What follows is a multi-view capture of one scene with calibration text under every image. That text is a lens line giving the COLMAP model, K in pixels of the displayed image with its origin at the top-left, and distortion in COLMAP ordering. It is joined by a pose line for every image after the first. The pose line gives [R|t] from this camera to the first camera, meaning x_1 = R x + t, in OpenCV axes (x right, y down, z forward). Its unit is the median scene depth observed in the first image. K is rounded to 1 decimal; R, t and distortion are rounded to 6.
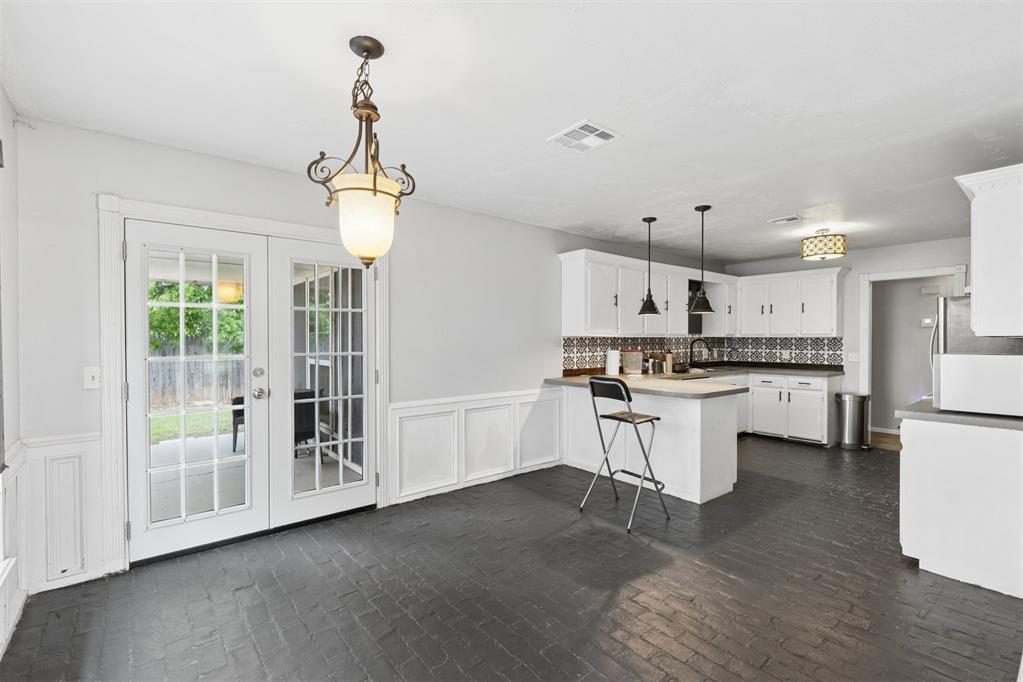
lens RADIAL K [[461.7, 0, 508.5], [0, 461.7, 339.3], [0, 0, 1]] dist [0.008766, 0.000174]
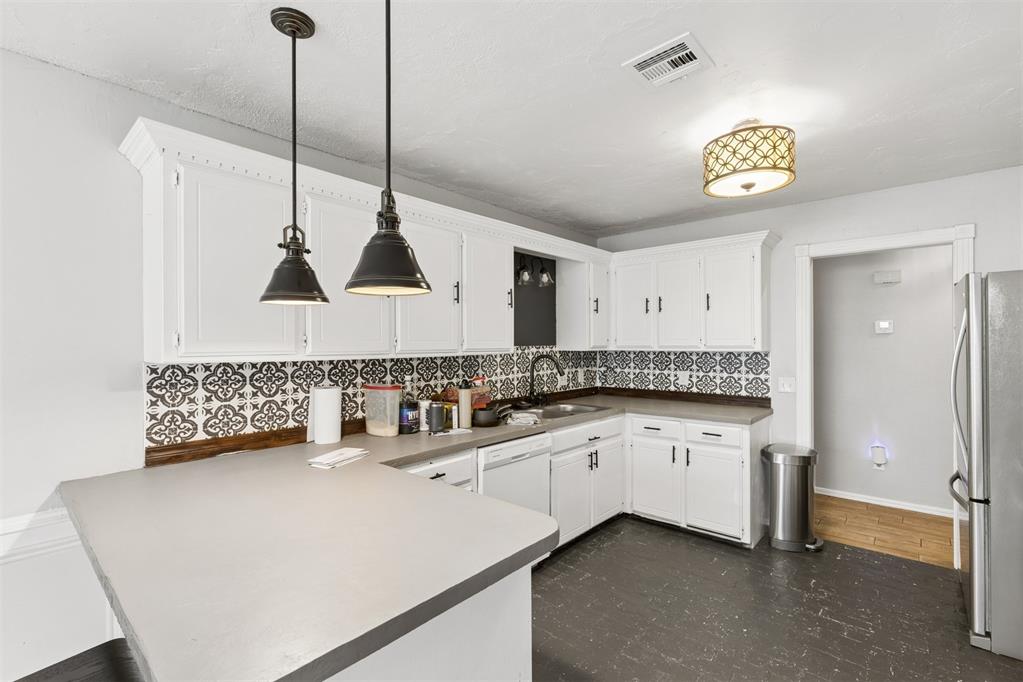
lens RADIAL K [[461.7, 0, 512.4], [0, 461.7, 340.4], [0, 0, 1]] dist [0.008766, 0.000174]
pose [[0.986053, -0.004905, 0.166361, 0.299911], [0.006160, 0.999956, -0.007033, -0.016640], [-0.166319, 0.007960, 0.986040, 0.474690]]
